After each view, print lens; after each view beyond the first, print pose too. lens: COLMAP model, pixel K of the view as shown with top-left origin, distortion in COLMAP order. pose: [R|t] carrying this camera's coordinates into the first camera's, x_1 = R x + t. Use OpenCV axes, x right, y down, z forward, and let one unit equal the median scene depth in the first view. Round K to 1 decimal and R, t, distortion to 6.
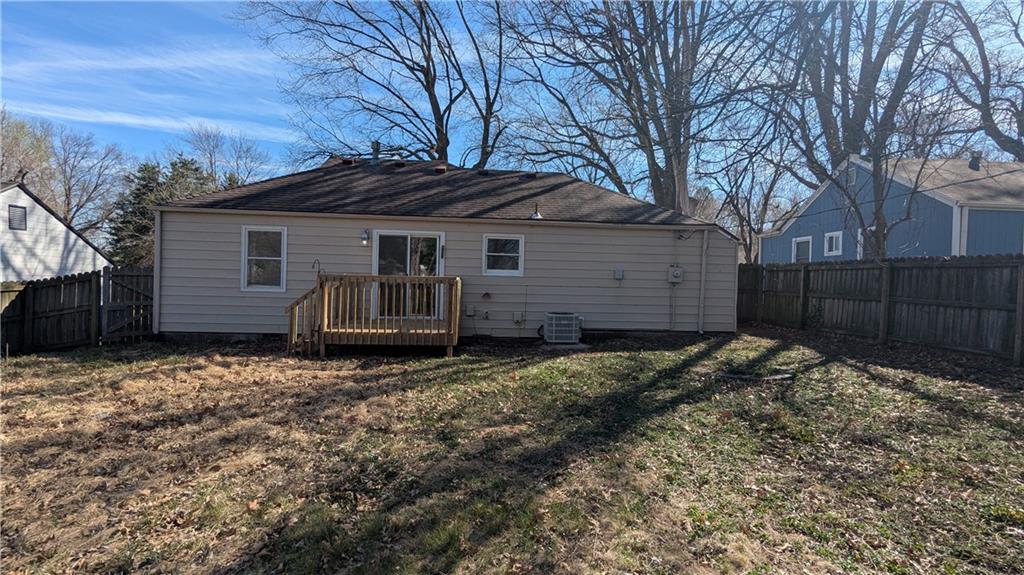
lens RADIAL K [[481.9, 0, 520.0], [0, 481.9, 287.6], [0, 0, 1]] dist [0.002166, 0.001258]
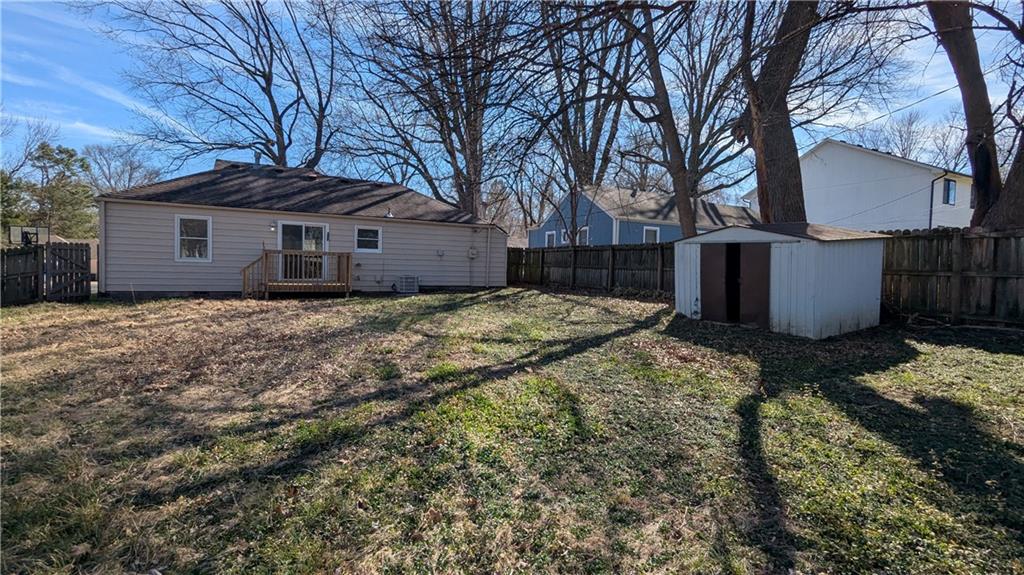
lens RADIAL K [[481.9, 0, 519.1], [0, 481.9, 288.6], [0, 0, 1]] dist [0.002166, 0.001258]
pose [[0.919855, -0.017846, 0.391853, -0.190133], [0.002892, 0.999246, 0.038721, 0.031714], [-0.392249, -0.034484, 0.919213, -0.613500]]
